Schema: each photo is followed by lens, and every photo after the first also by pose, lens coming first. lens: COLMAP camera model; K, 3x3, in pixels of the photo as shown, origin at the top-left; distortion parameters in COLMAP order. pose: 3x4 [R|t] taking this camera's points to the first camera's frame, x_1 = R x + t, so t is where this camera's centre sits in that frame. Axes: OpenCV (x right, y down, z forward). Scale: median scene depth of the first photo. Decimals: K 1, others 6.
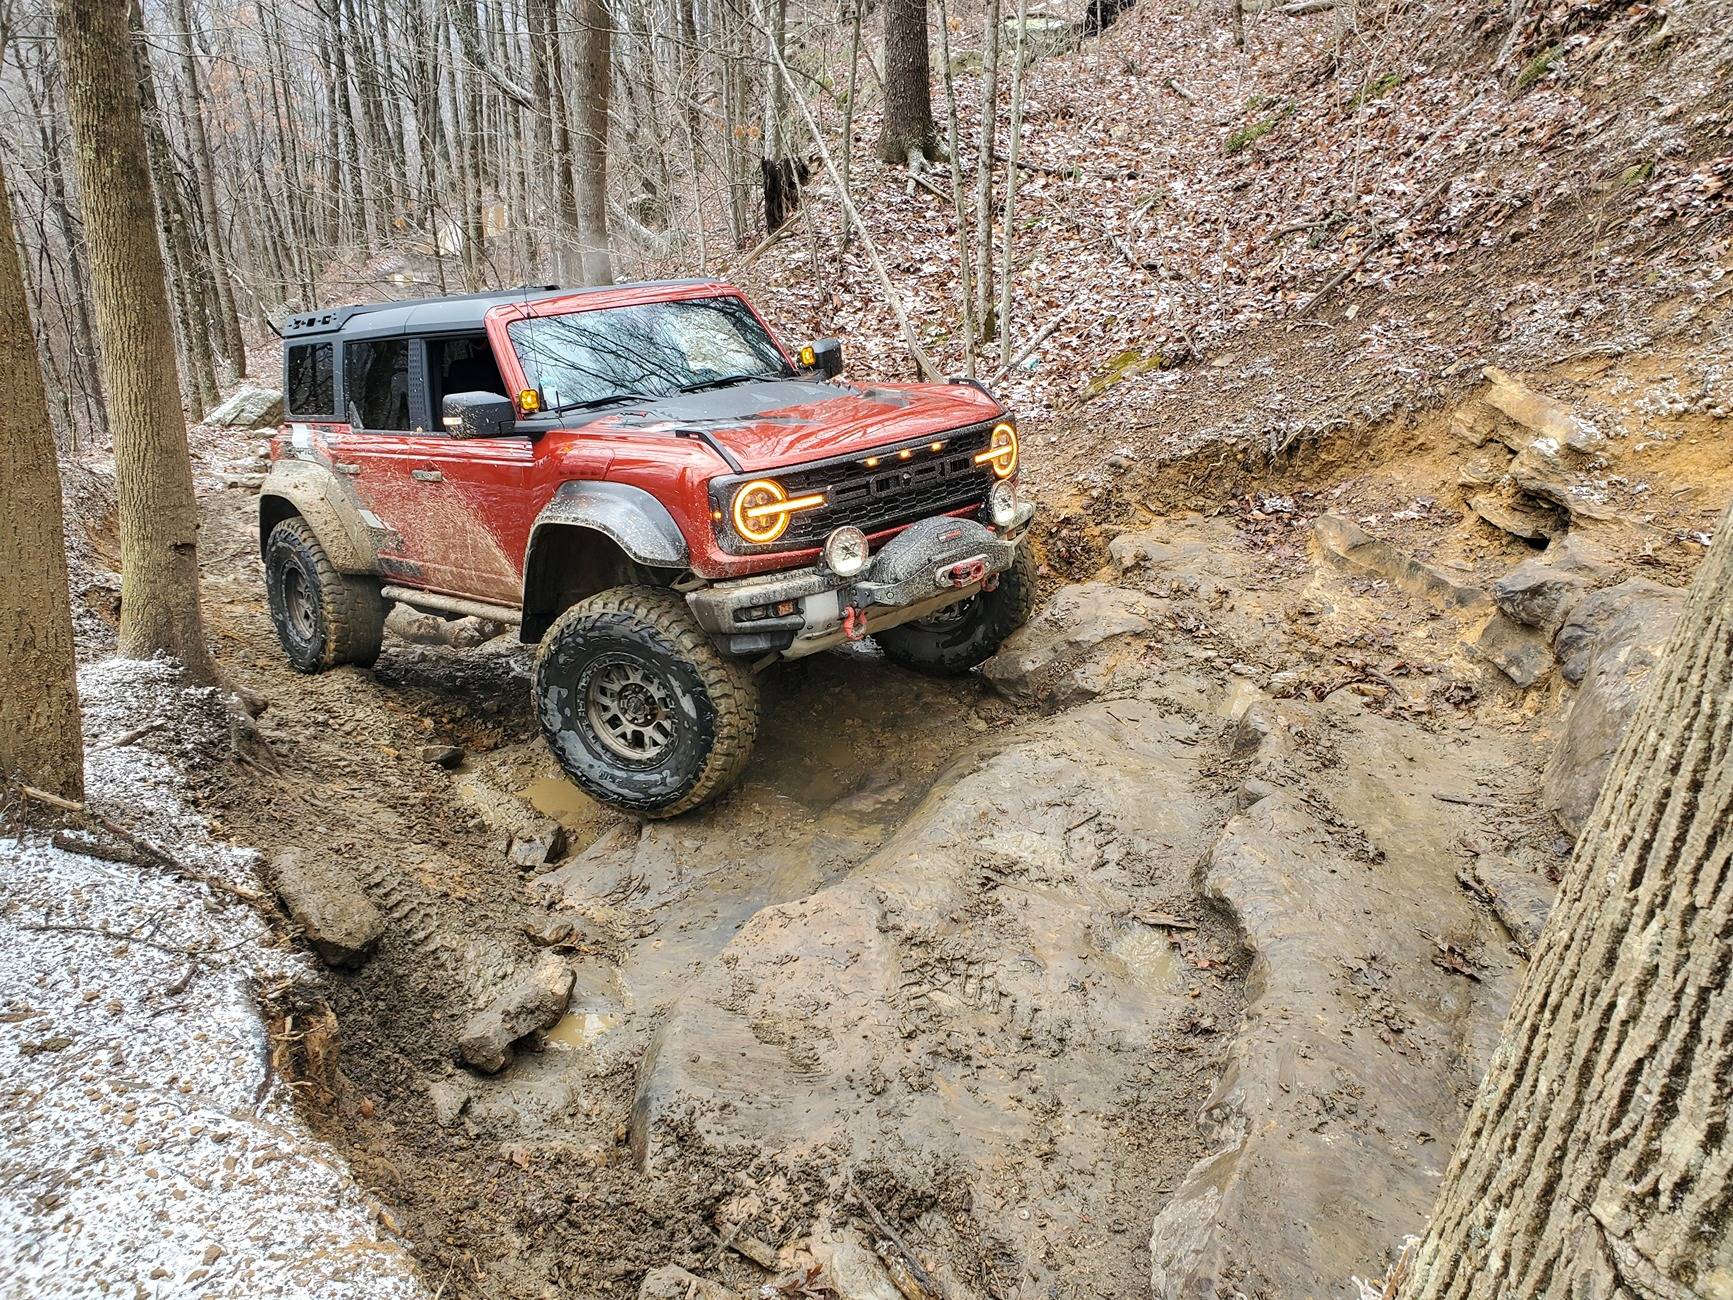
lens RADIAL K [[1377.3, 0, 884.6], [0, 1377.3, 627.9], [0, 0, 1]] dist [0.015795, 0.004228]
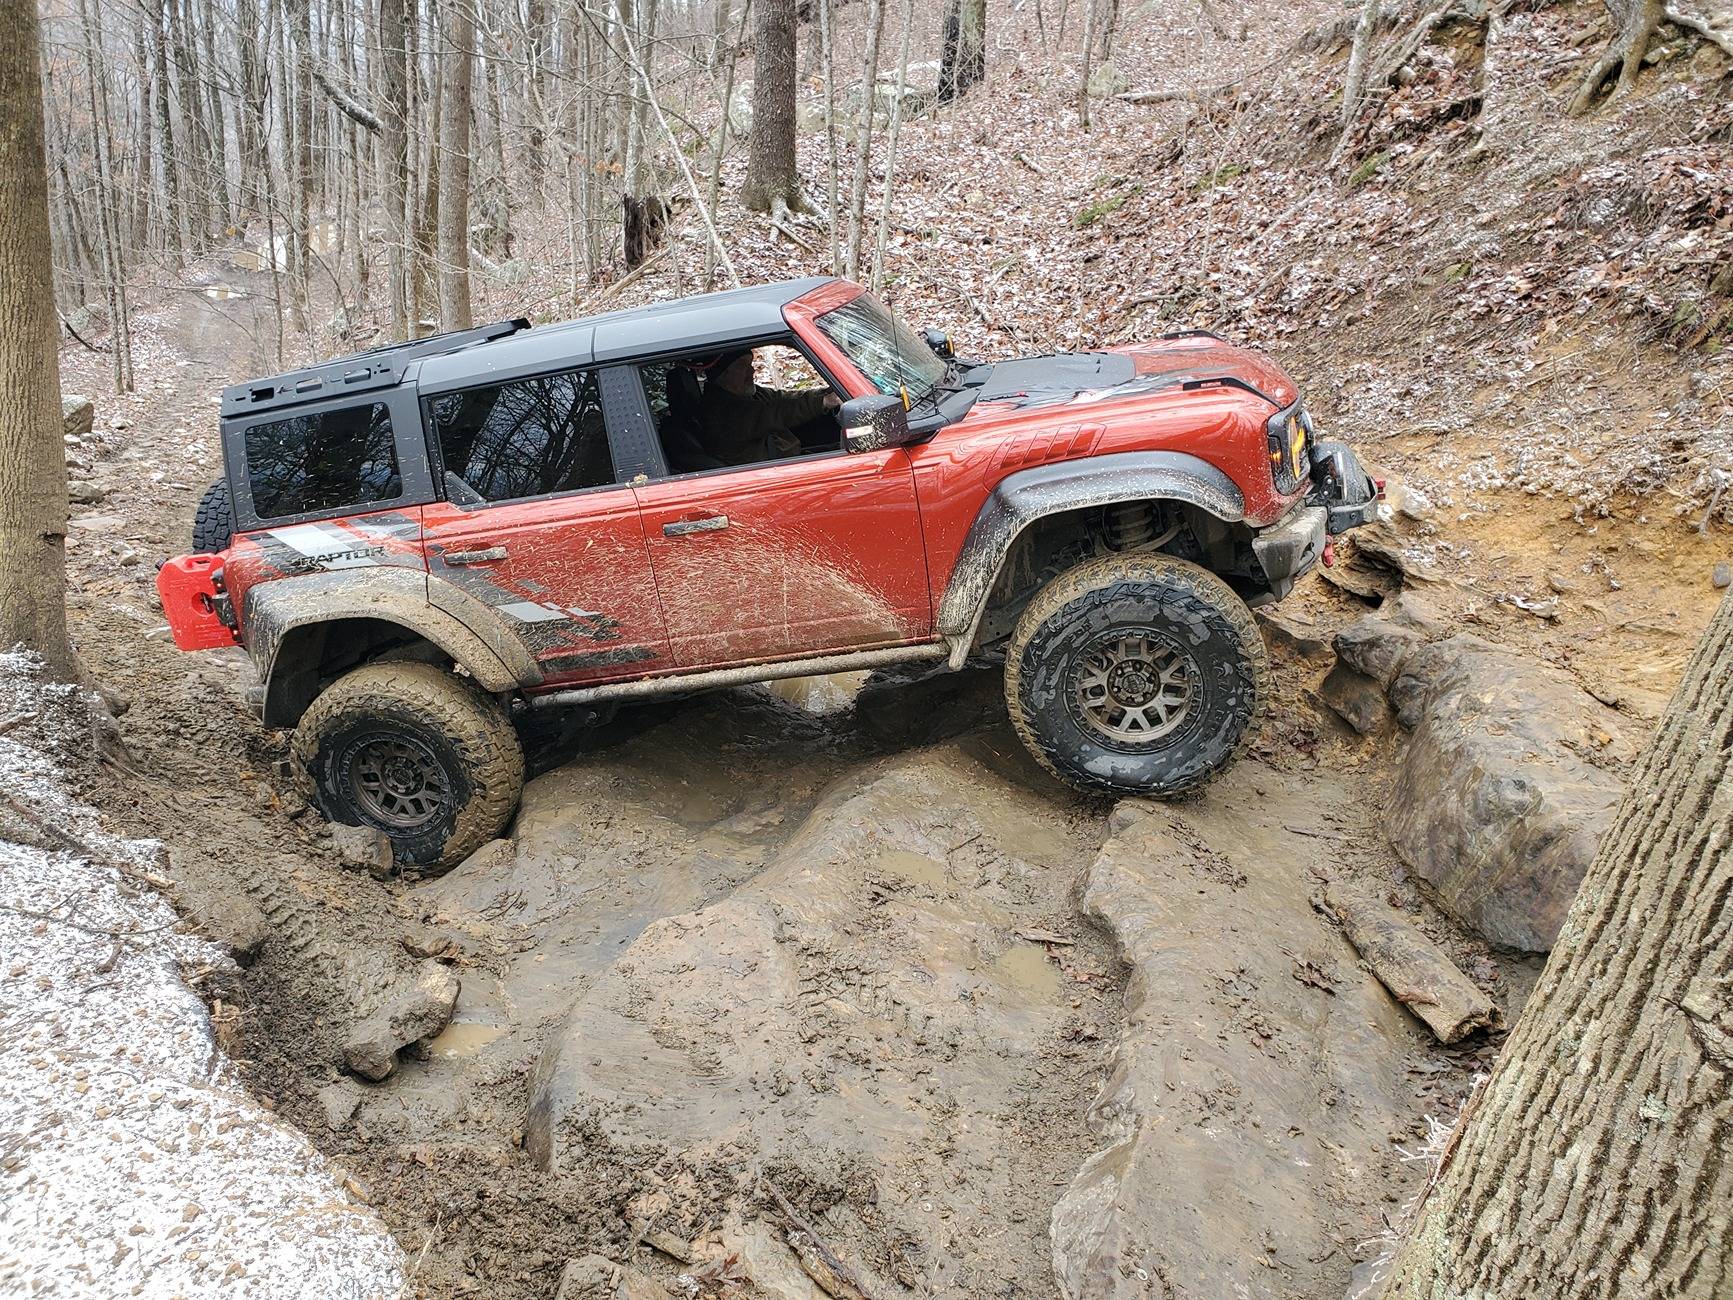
lens RADIAL K [[1377.3, 0, 870.3], [0, 1377.3, 631.6], [0, 0, 1]] dist [0.015795, 0.004228]
pose [[0.991805, 0.041968, 0.120670, -0.051094], [-0.037750, 0.998601, -0.037031, 0.019413], [-0.122055, 0.032172, 0.992002, -0.023849]]
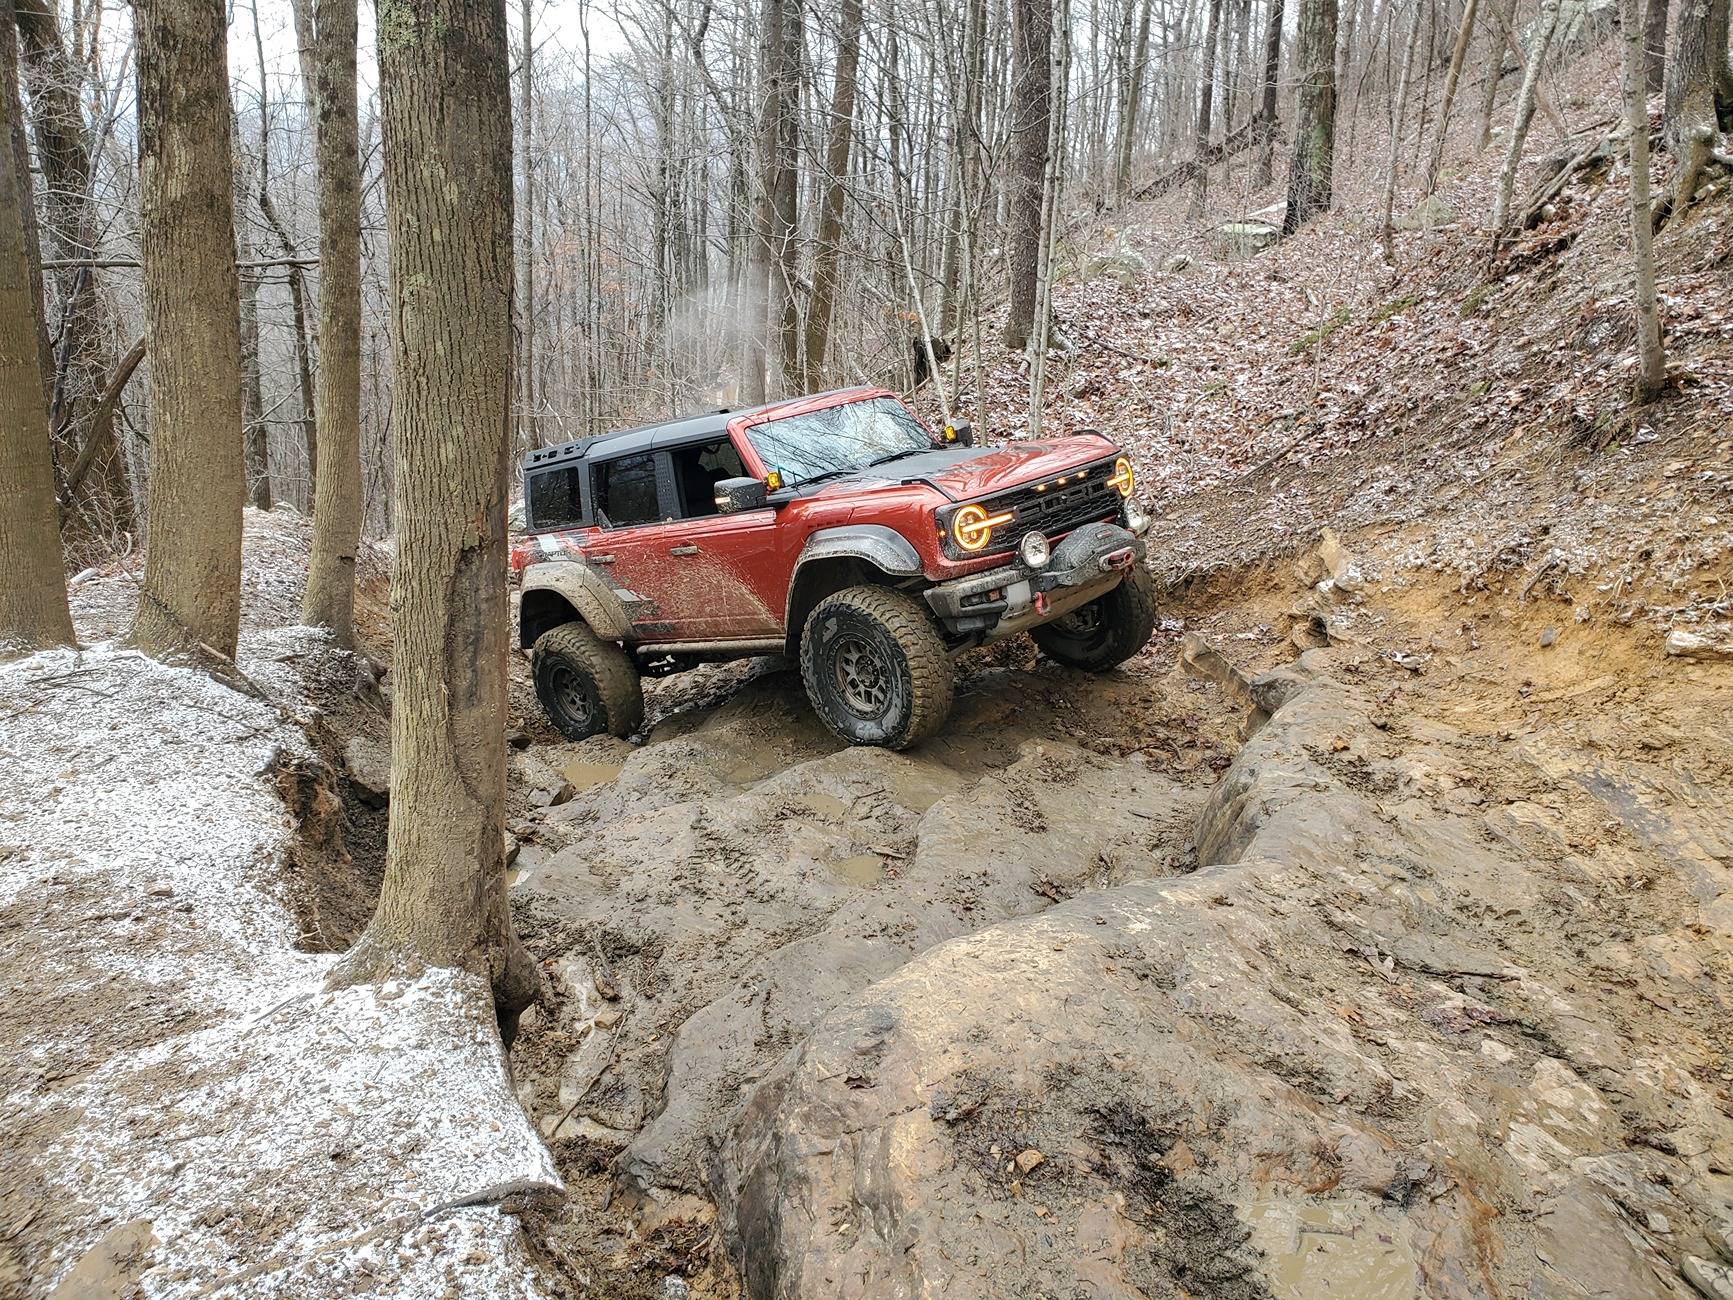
lens RADIAL K [[1377.3, 0, 864.6], [0, 1377.3, 611.8], [0, 0, 1]] dist [0.015795, 0.004228]
pose [[0.974199, 0.091713, -0.206214, 0.364607], [-0.117381, 0.986303, -0.115880, 0.104250], [0.192762, 0.137096, 0.971621, -0.372744]]
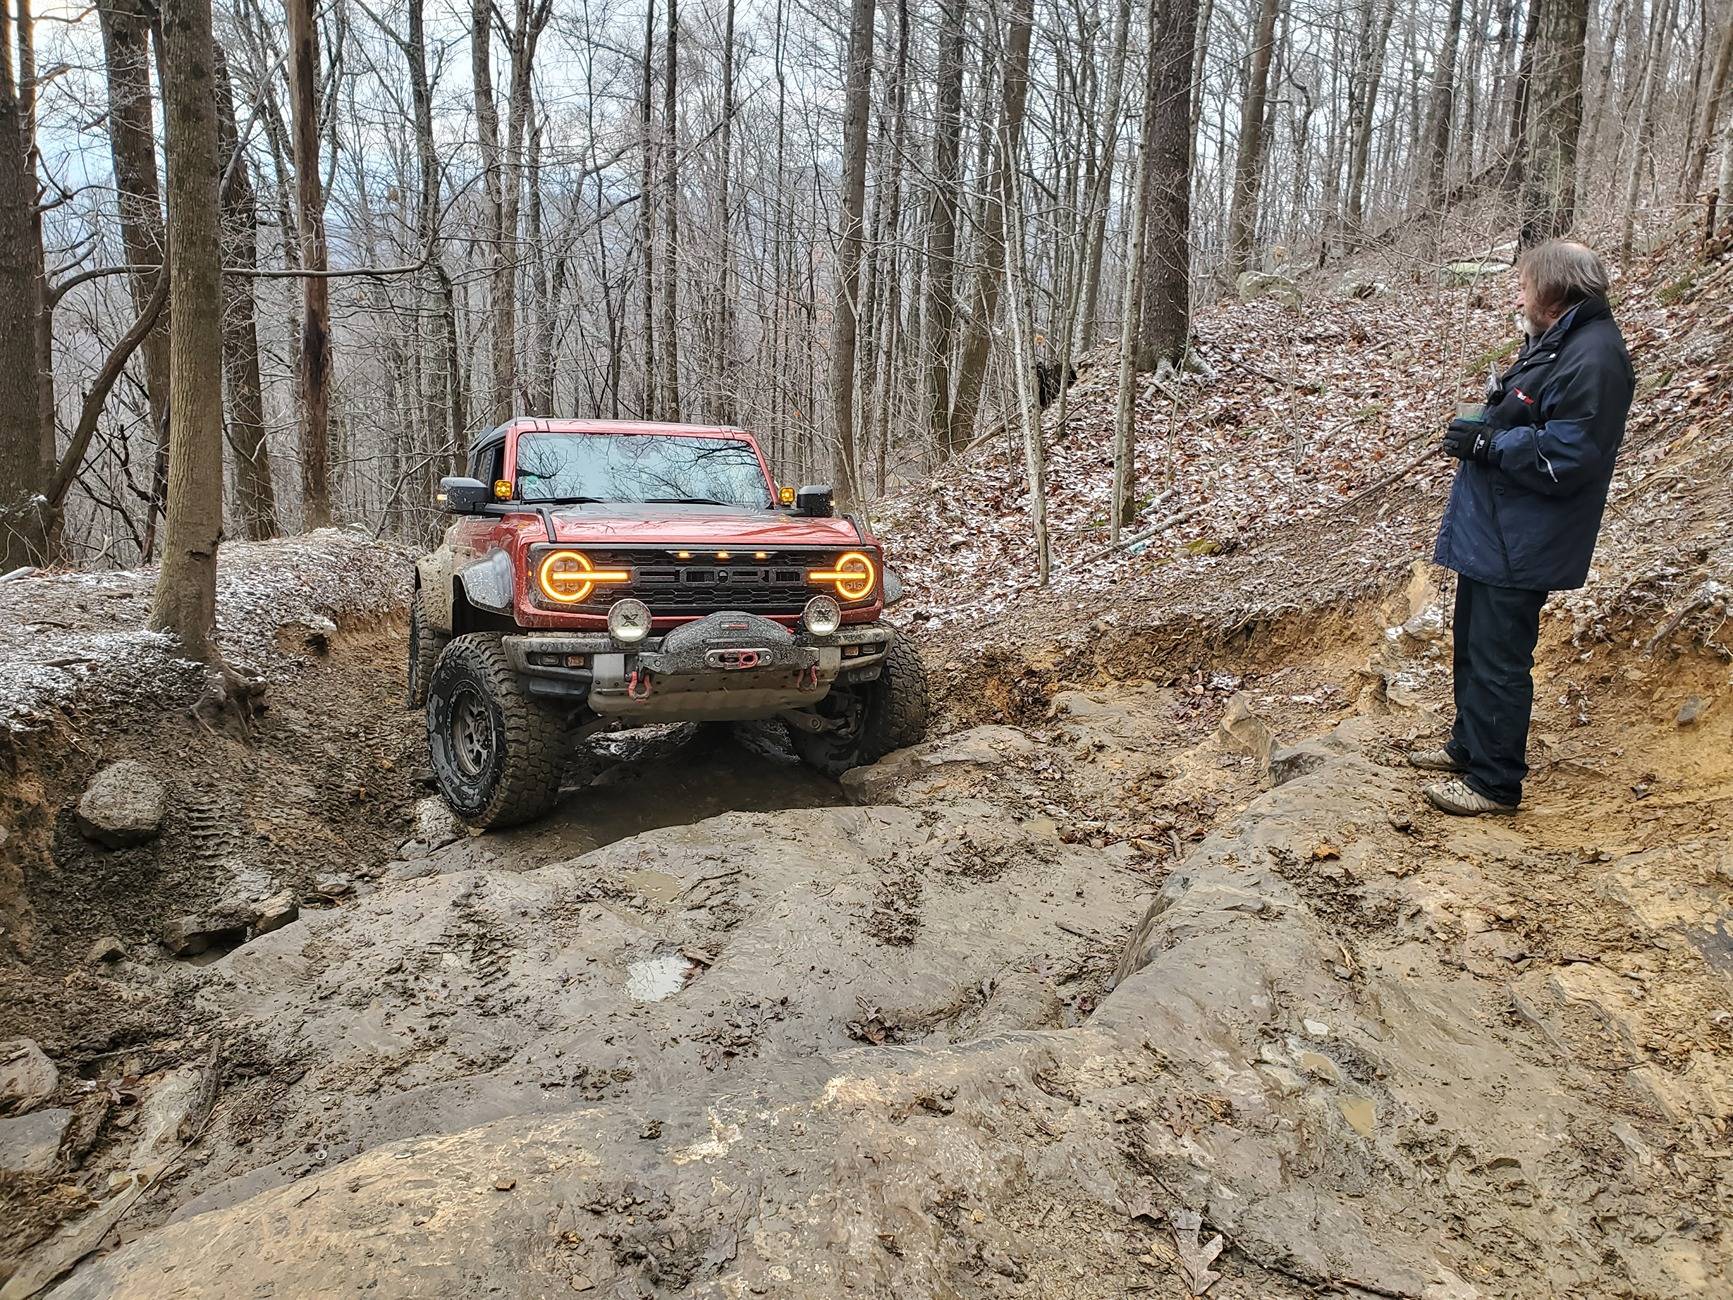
lens RADIAL K [[1377.3, 0, 850.0], [0, 1377.3, 622.7], [0, 0, 1]] dist [0.015795, 0.004228]
pose [[0.917887, 0.121188, -0.377884, 0.548904], [-0.181254, 0.975131, -0.127543, 0.057615], [0.353030, 0.185563, 0.917026, -0.004757]]
